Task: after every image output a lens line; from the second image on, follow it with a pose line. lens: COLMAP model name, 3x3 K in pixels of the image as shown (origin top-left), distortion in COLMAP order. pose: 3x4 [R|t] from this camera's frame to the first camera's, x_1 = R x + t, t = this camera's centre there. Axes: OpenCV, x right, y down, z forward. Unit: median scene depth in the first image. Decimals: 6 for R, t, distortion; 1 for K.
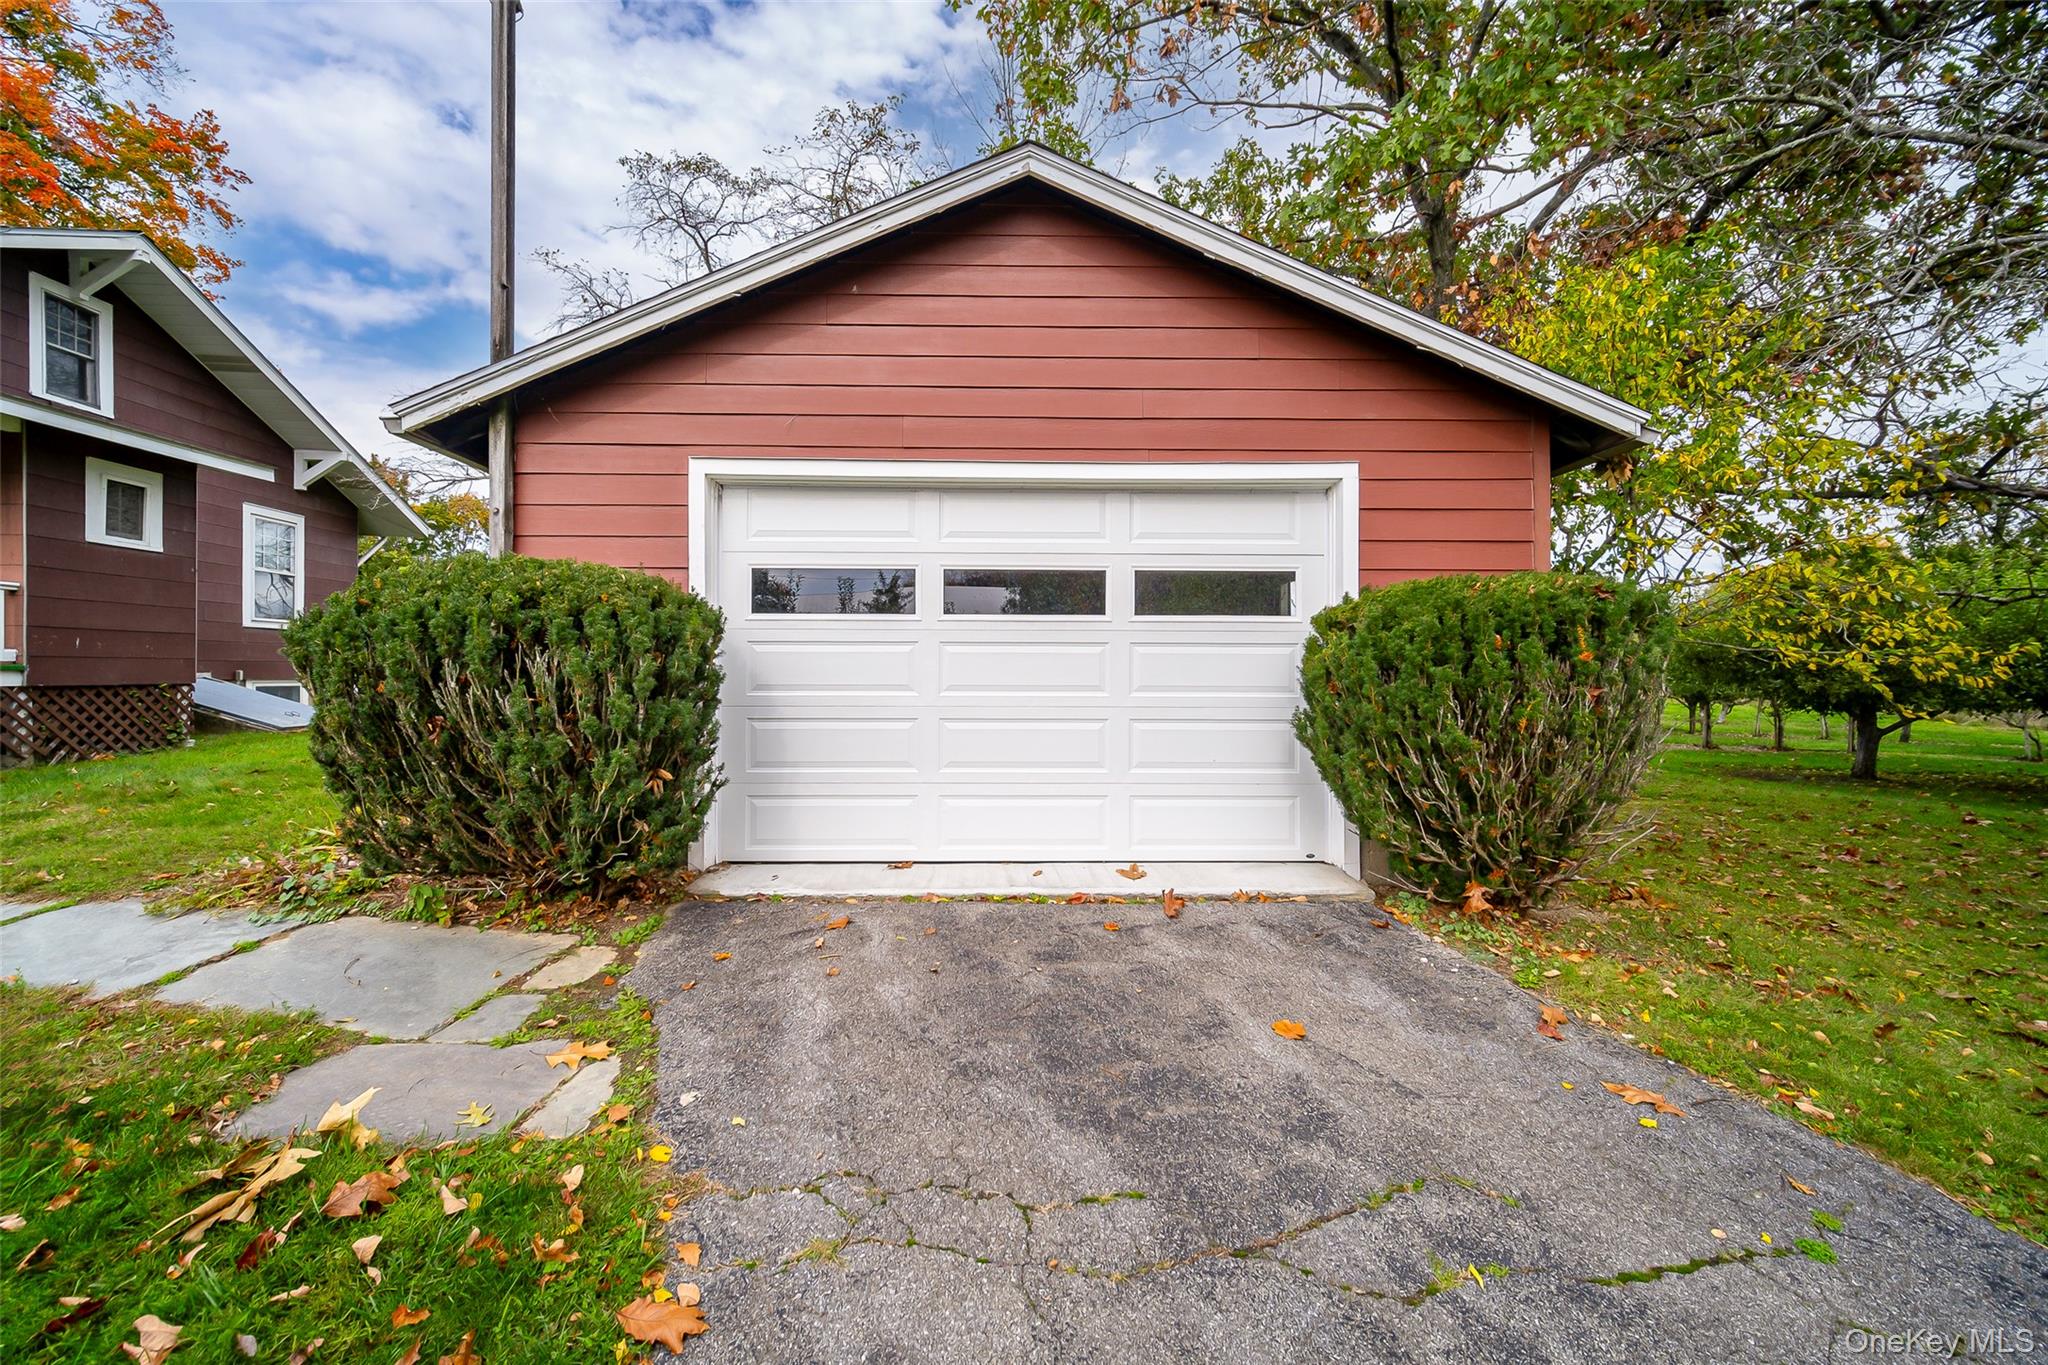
lens RADIAL K [[835.6, 0, 1024.2], [0, 835.6, 665.4], [0, 0, 1]] dist [0.013749, 0.000239]
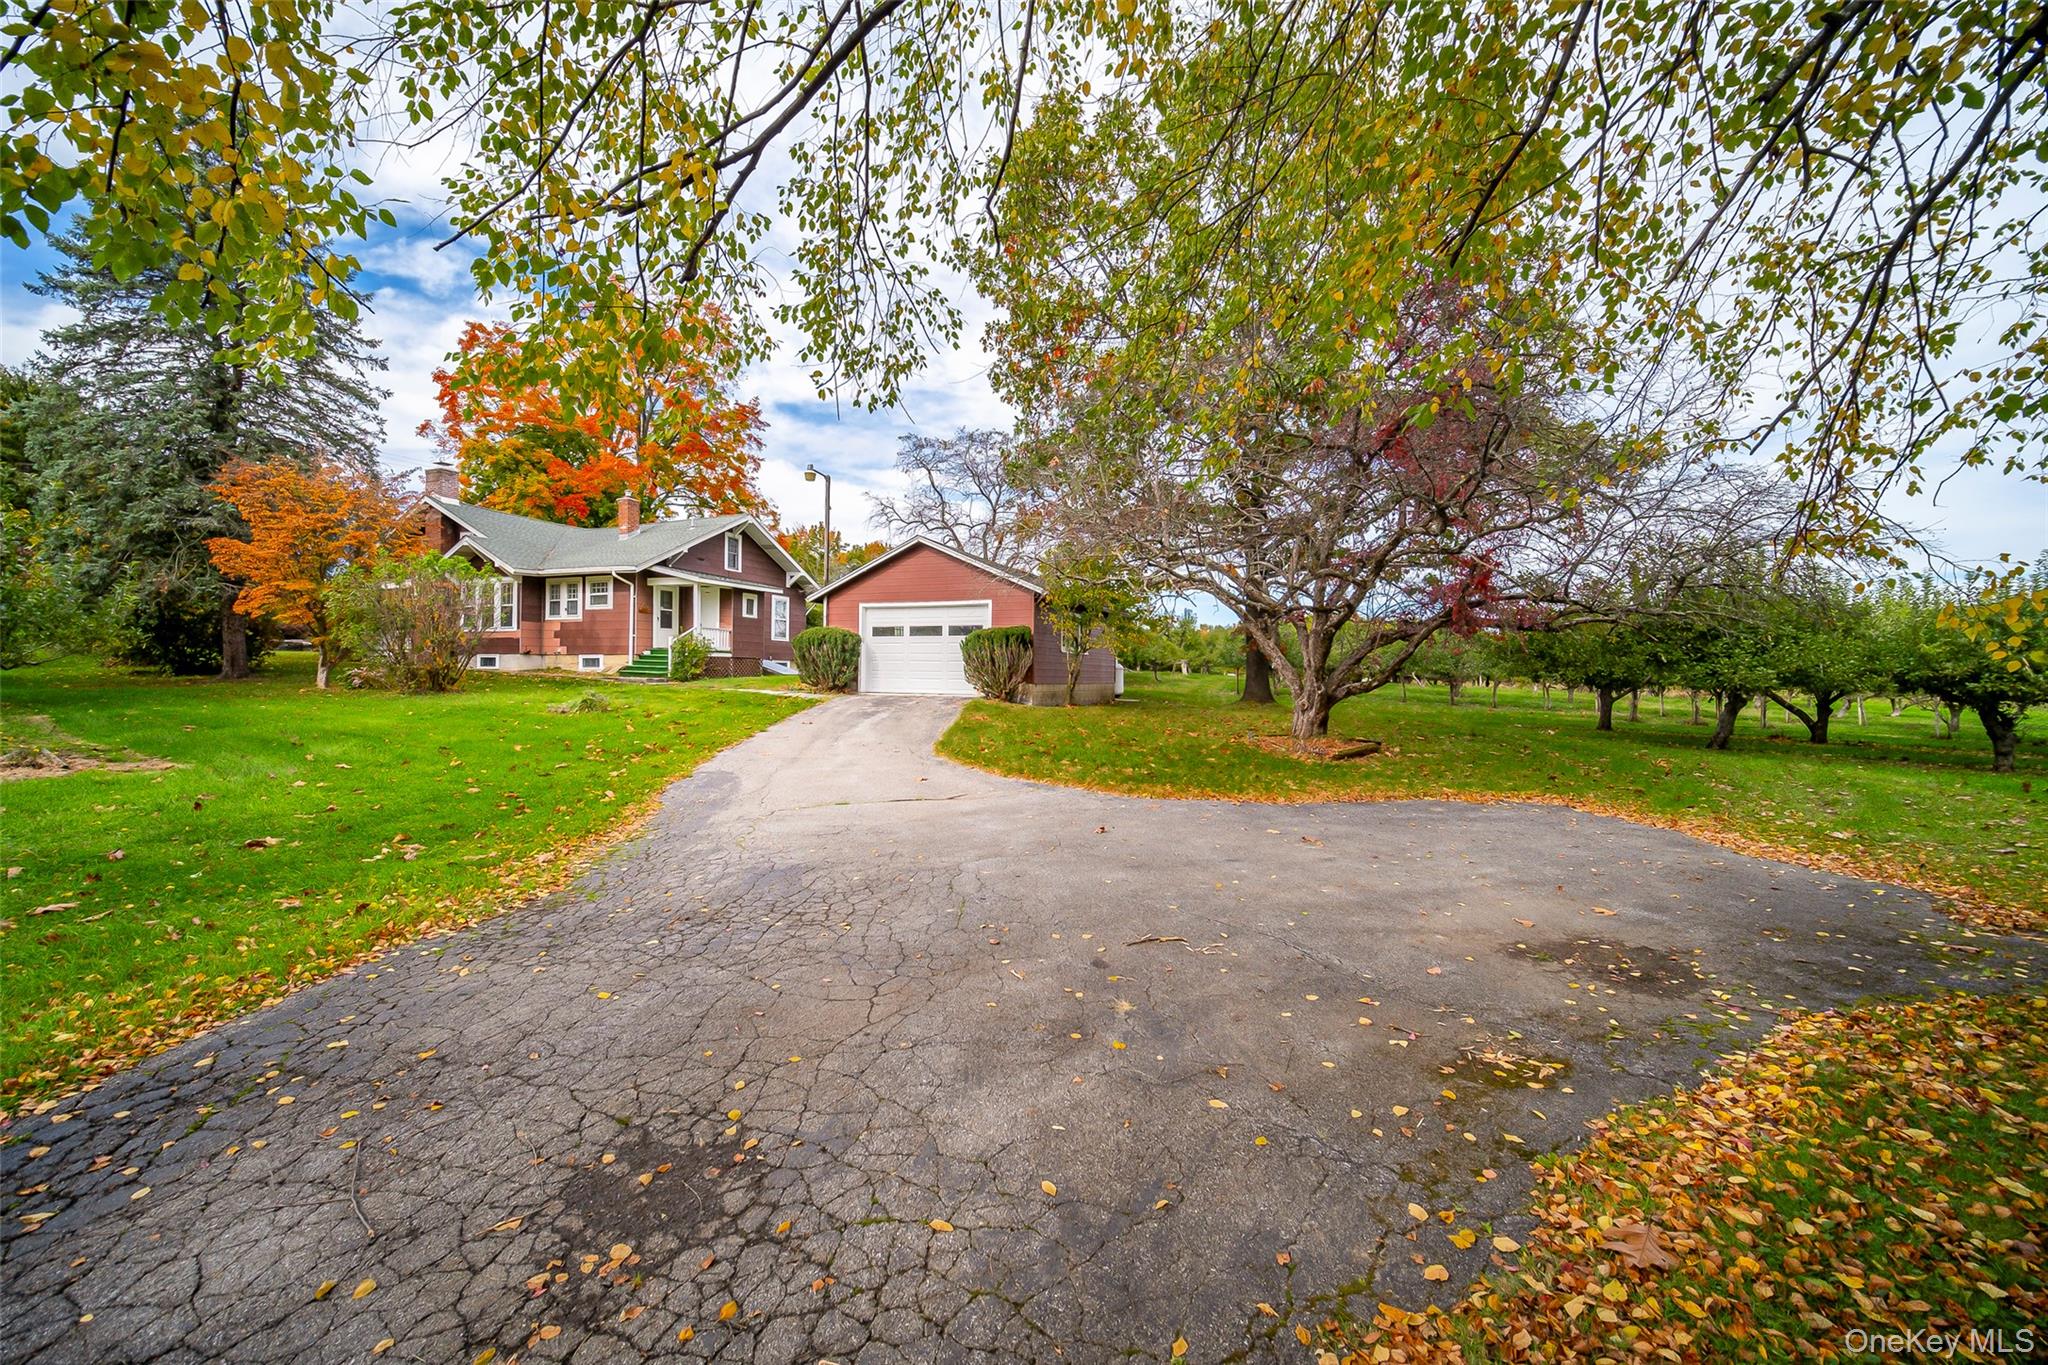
lens RADIAL K [[809.7, 0, 1014.0], [0, 809.7, 674.0], [0, 0, 1]] dist [0.001093, 0.000108]
pose [[0.910903, 0.007612, -0.412550, 2.321062], [-0.007965, 0.999968, 0.000864, 0.137562], [0.412543, 0.002500, 0.910935, -2.835861]]
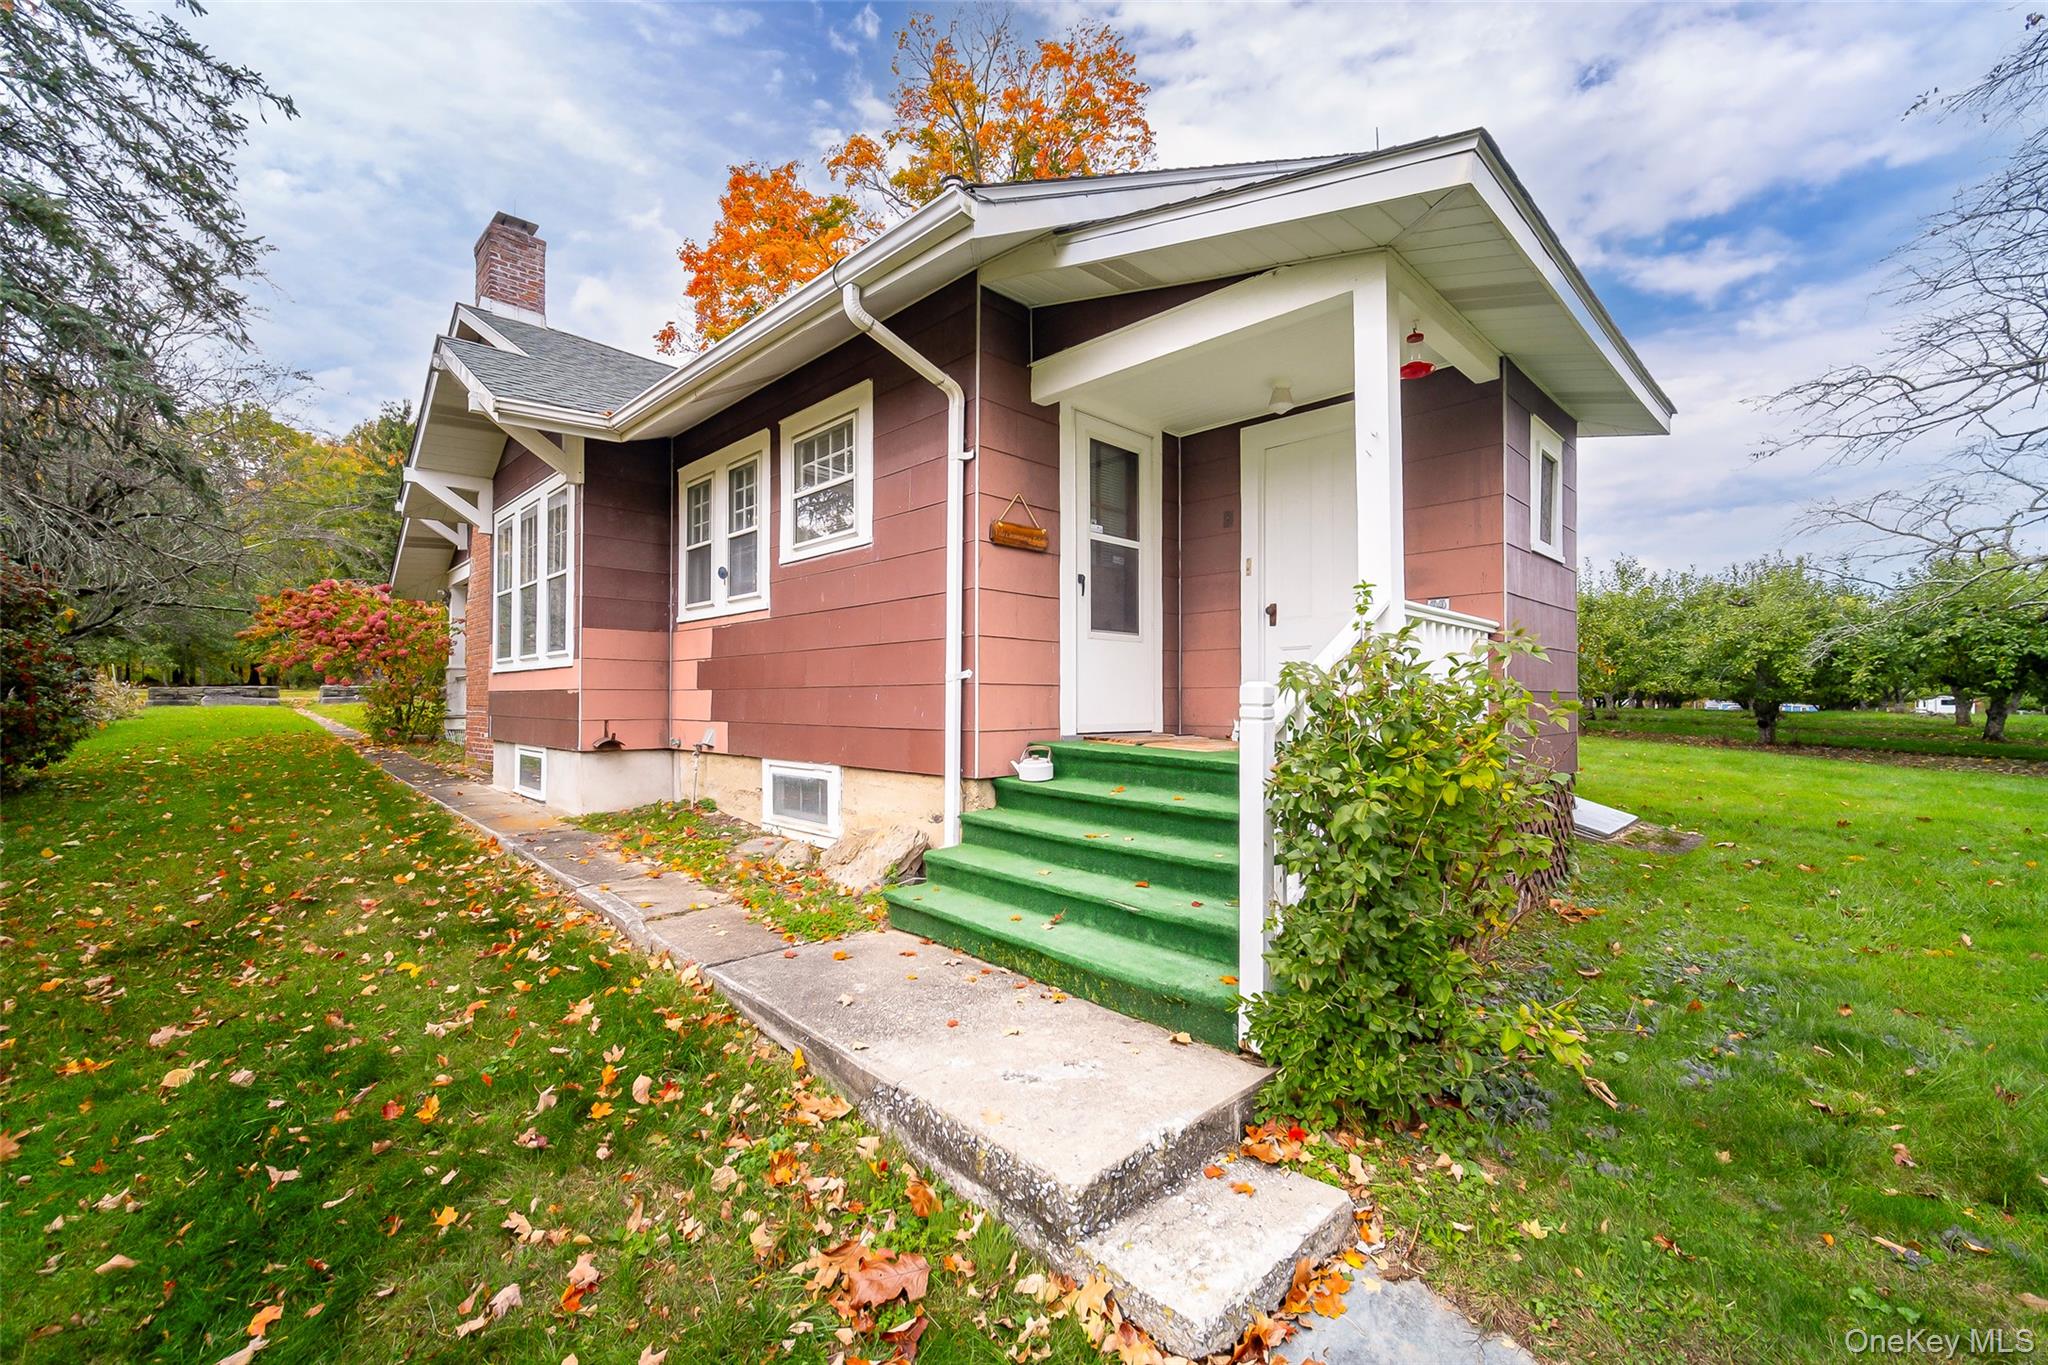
lens RADIAL K [[809.7, 0, 1014.0], [0, 809.7, 674.0], [0, 0, 1]] dist [0.001093, 0.000108]
pose [[0.680588, -0.020739, -0.732373, -1.666186], [0.004732, 0.999703, -0.023911, -0.082599], [0.732651, 0.012808, 0.680484, 0.587598]]
